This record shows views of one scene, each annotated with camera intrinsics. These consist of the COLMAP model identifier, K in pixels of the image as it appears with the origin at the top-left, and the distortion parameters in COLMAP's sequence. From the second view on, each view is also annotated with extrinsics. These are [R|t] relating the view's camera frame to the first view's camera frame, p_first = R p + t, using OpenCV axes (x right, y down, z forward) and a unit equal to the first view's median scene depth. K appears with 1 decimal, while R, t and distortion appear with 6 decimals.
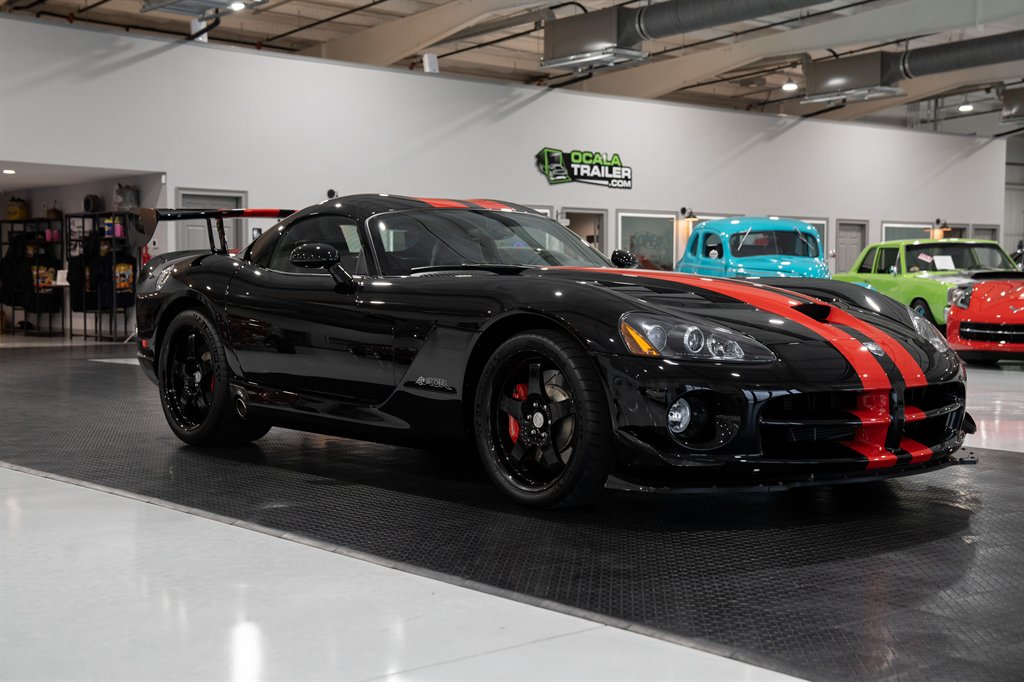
lens RADIAL K [[1271.2, 0, 518.4], [0, 1271.2, 344.9], [0, 0, 1]] dist [0.143751, 0.000000]
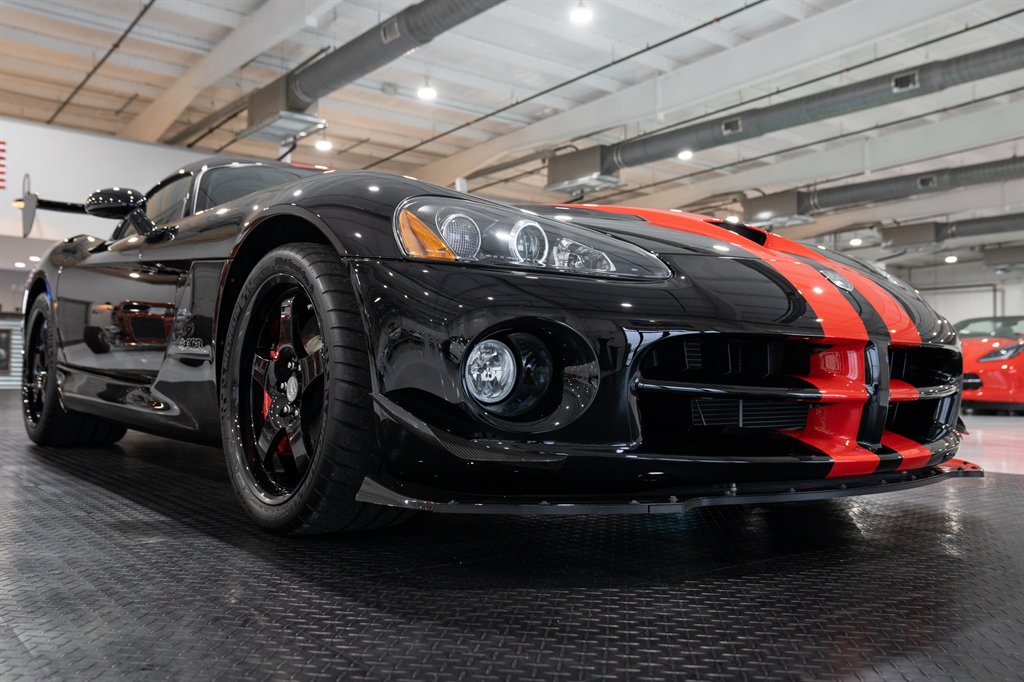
lens RADIAL K [[870.5, 0, 506.8], [0, 870.5, 343.7], [0, 0, 1]] dist [-0.047815, 0.080774]
pose [[0.998690, 0.015605, -0.048723, 0.138509], [-0.019186, 0.997081, -0.073902, 0.065431], [0.047428, 0.074740, 0.996075, 0.576569]]
